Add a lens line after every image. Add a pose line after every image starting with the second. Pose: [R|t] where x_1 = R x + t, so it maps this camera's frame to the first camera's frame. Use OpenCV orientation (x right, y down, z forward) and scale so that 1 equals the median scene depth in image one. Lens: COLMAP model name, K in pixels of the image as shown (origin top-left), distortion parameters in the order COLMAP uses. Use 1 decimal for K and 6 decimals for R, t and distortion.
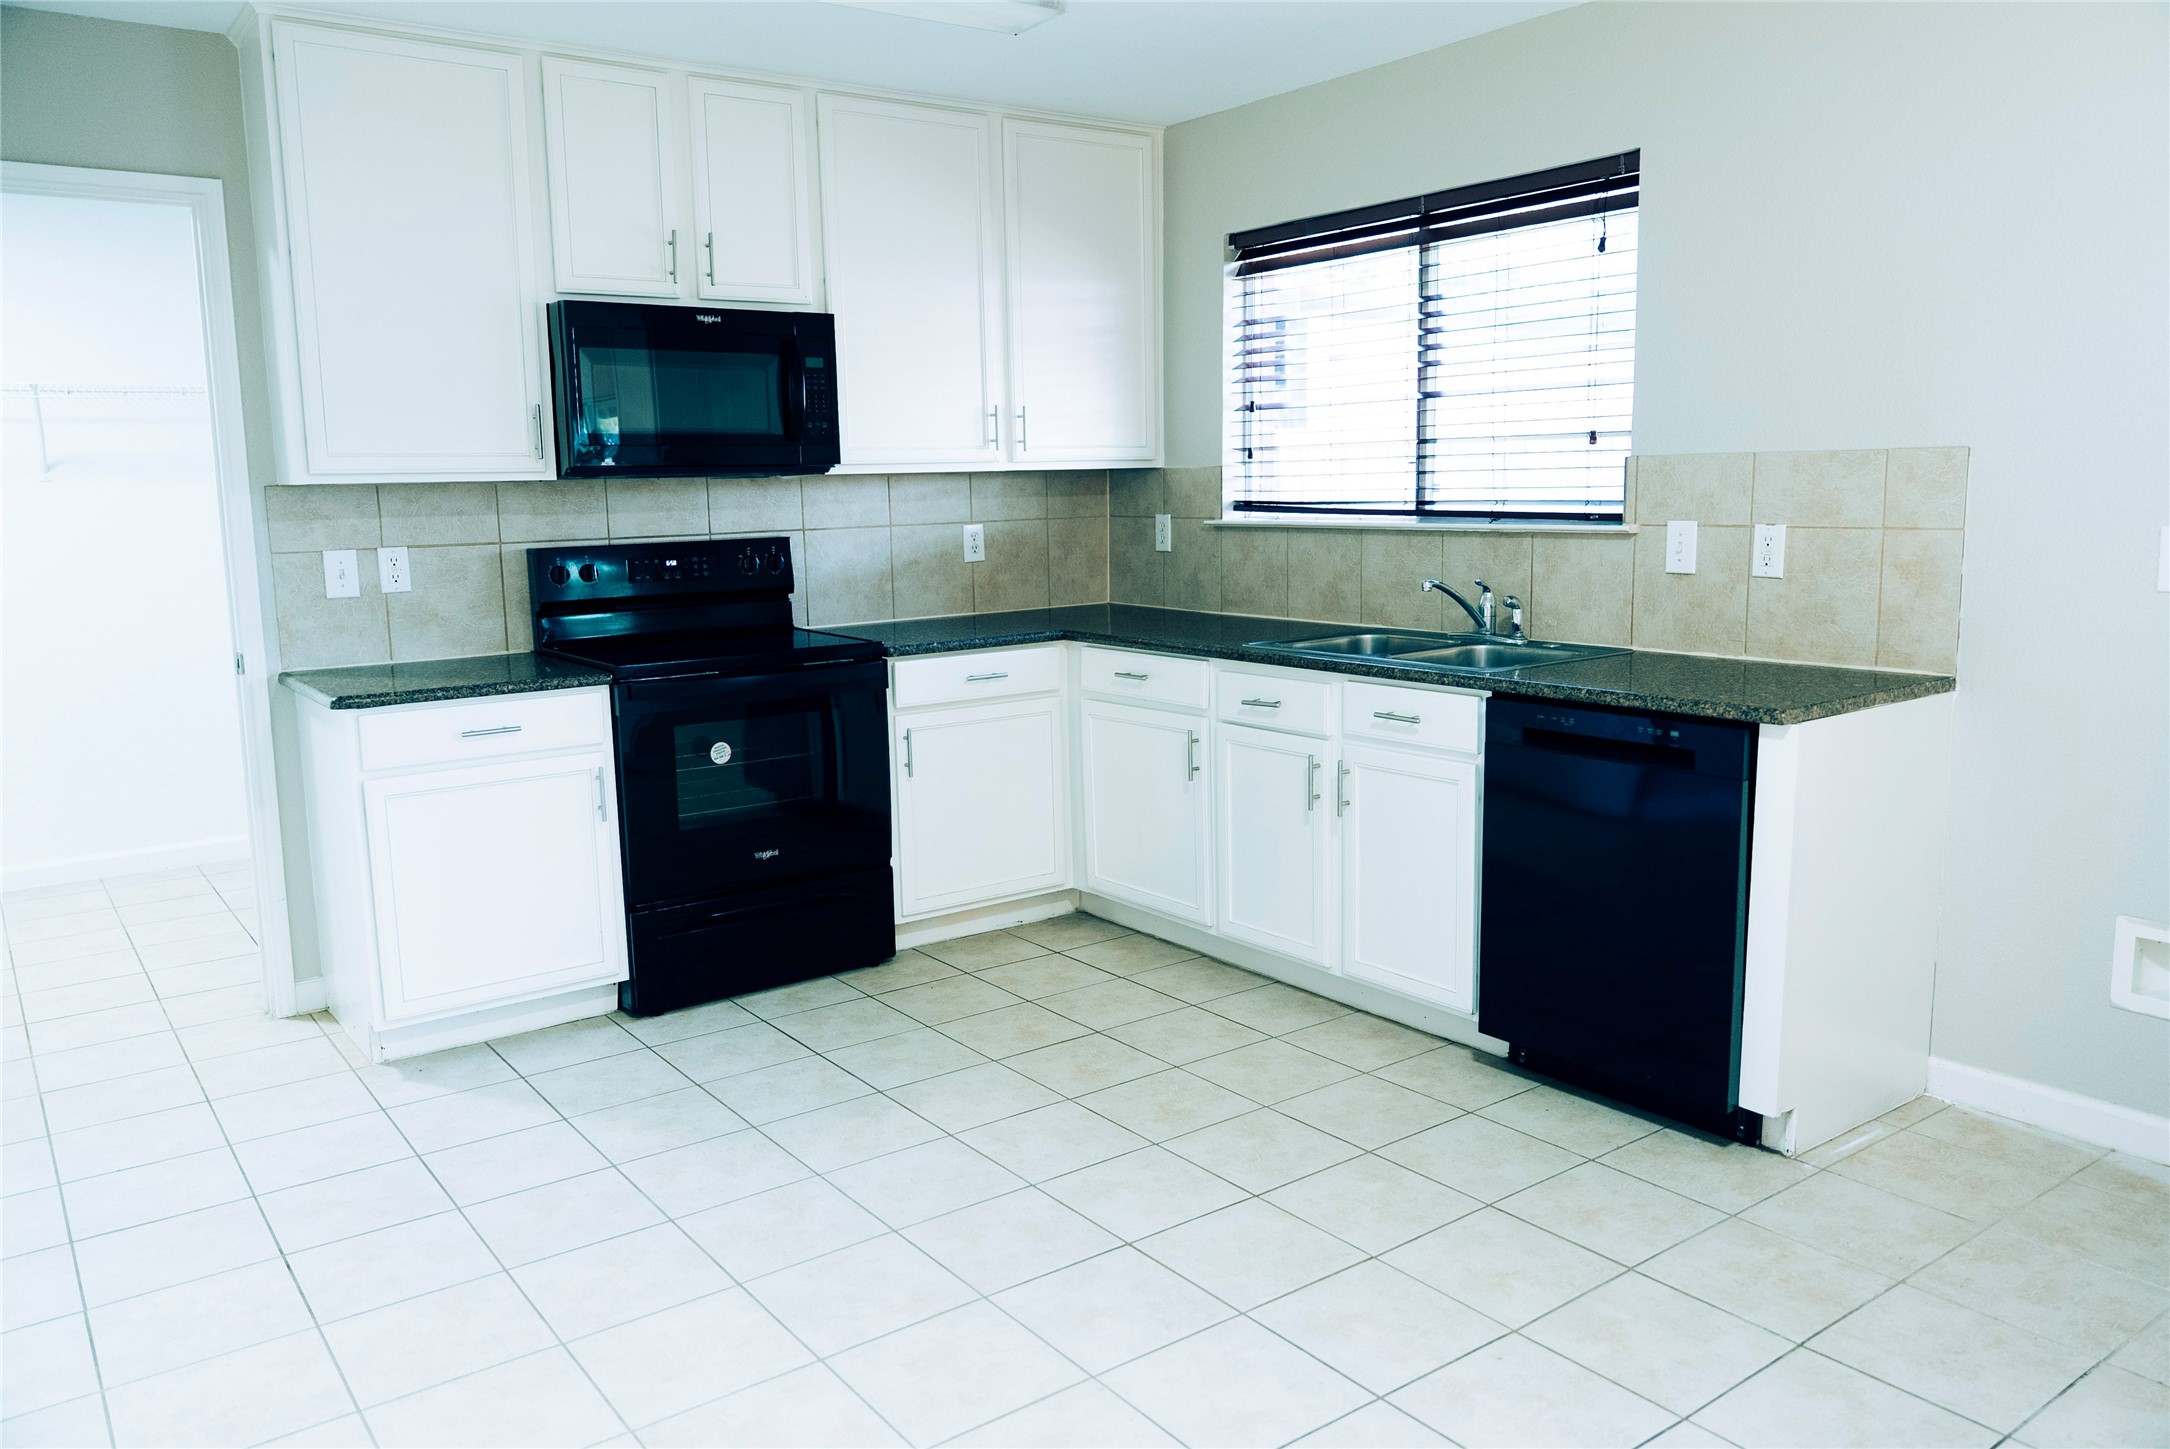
lens RADIAL K [[1576.7, 0, 1075.0], [0, 1576.7, 716.6], [0, 0, 1]] dist [0.005422, 0.001544]
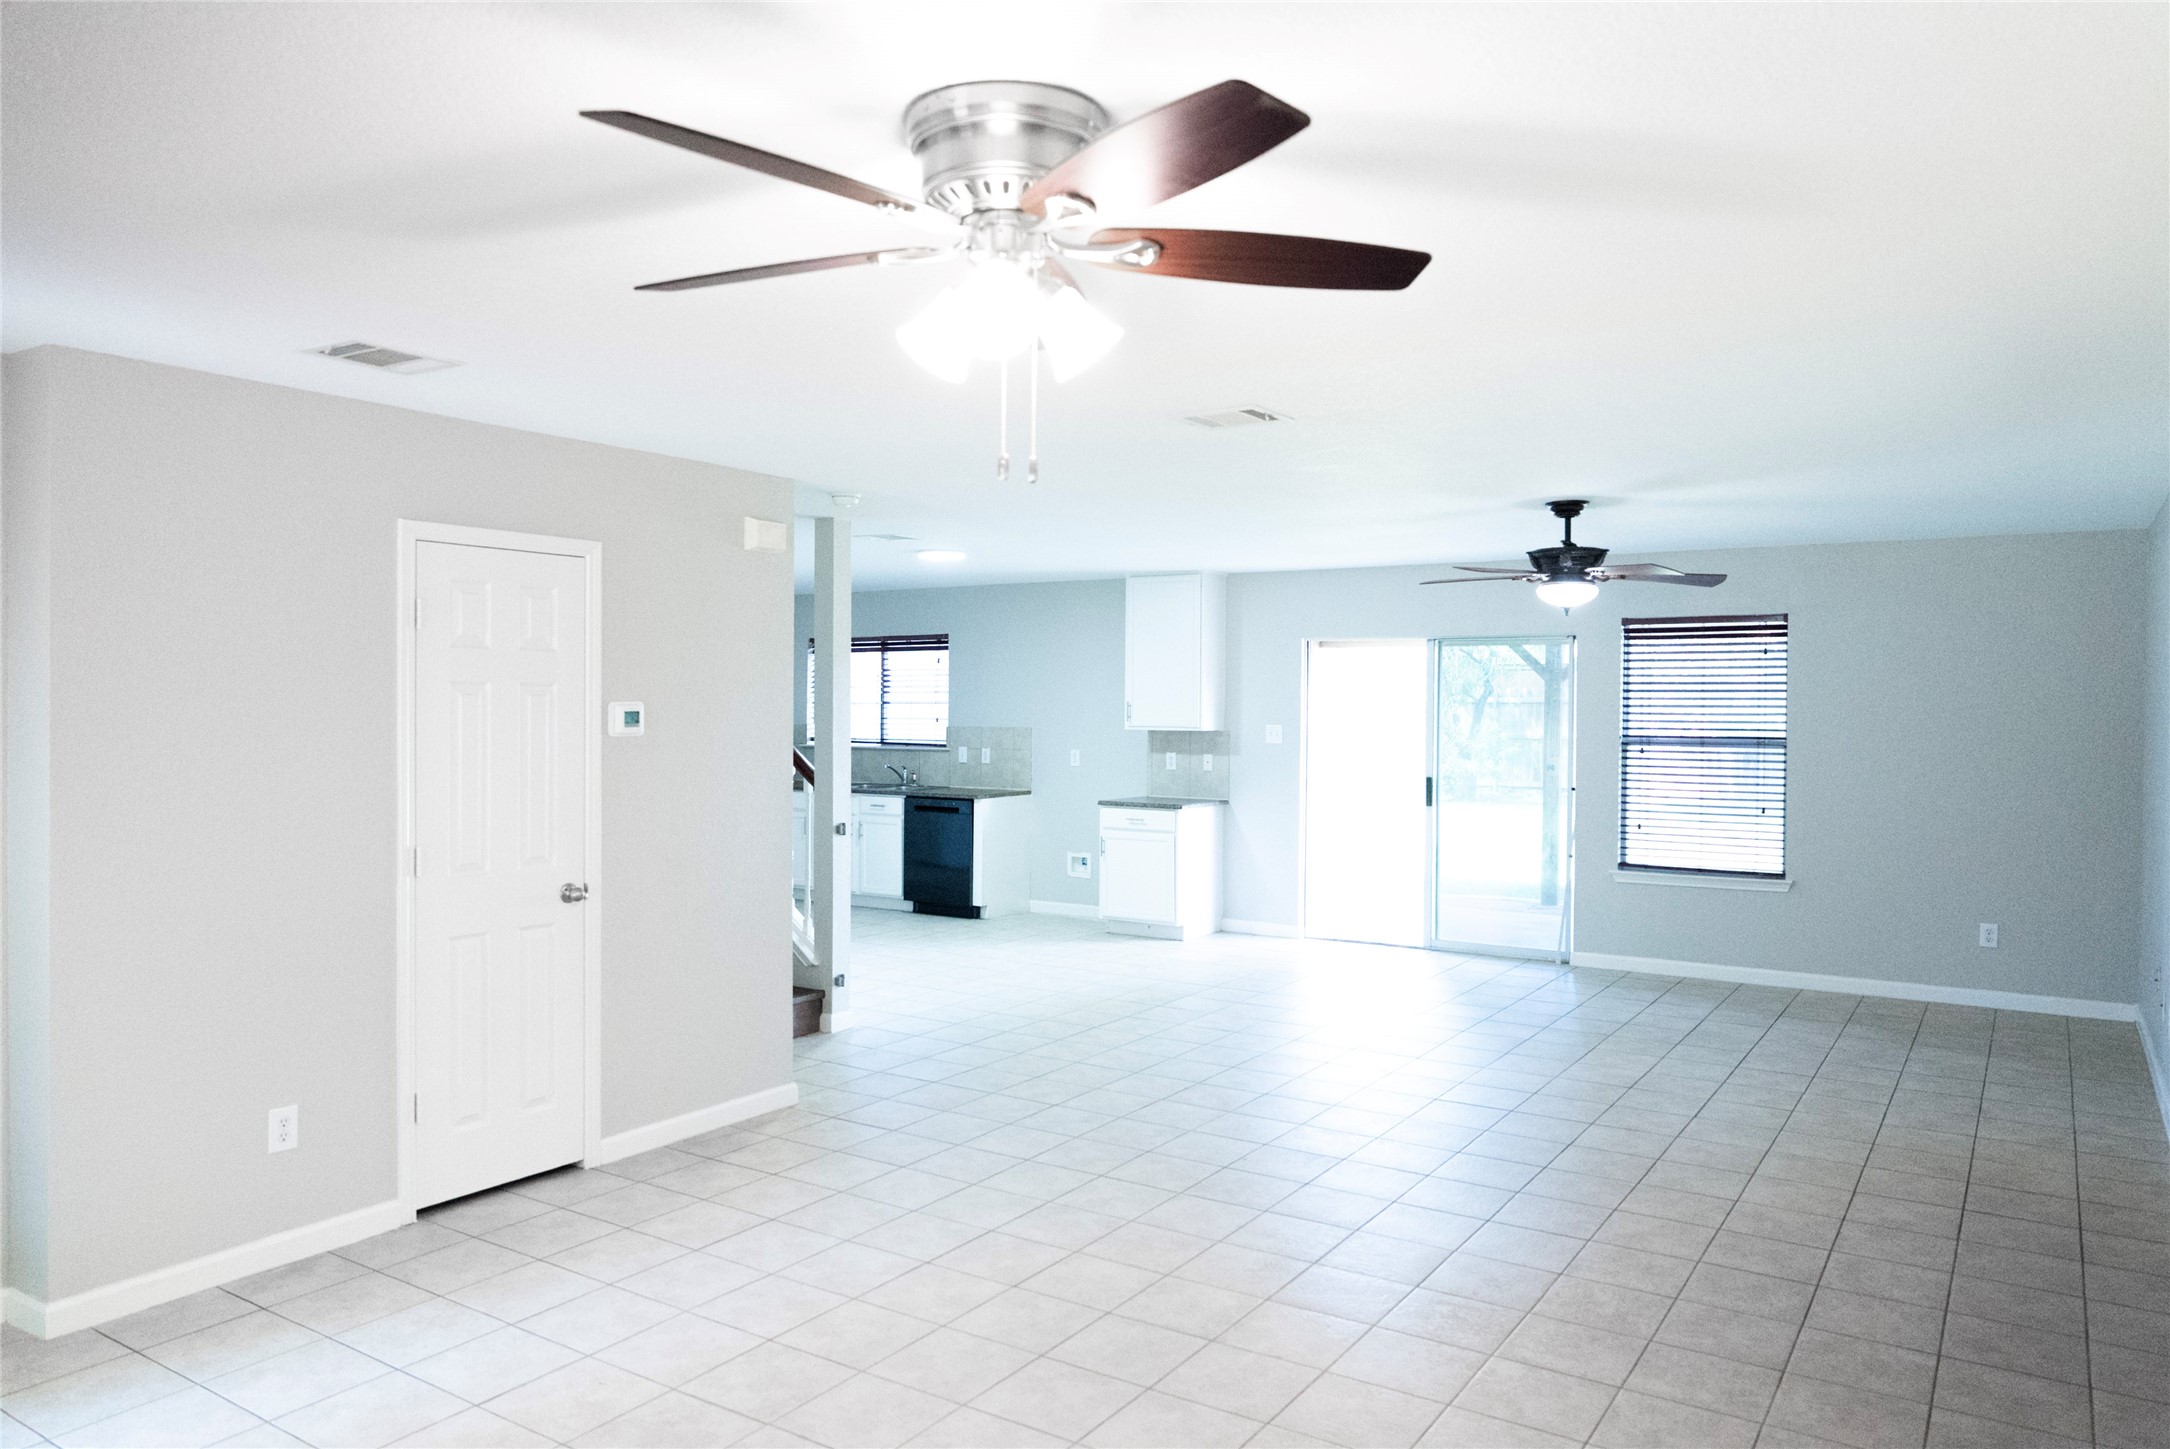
lens RADIAL K [[1478.3, 0, 1077.3], [0, 1478.3, 726.3], [0, 0, 1]] dist [-0.007001, -0.001124]
pose [[0.935209, 0.022593, 0.353375, -0.474536], [0.028005, 0.990117, -0.137418, 0.260578], [-0.352987, 0.138411, 0.925334, -1.916525]]
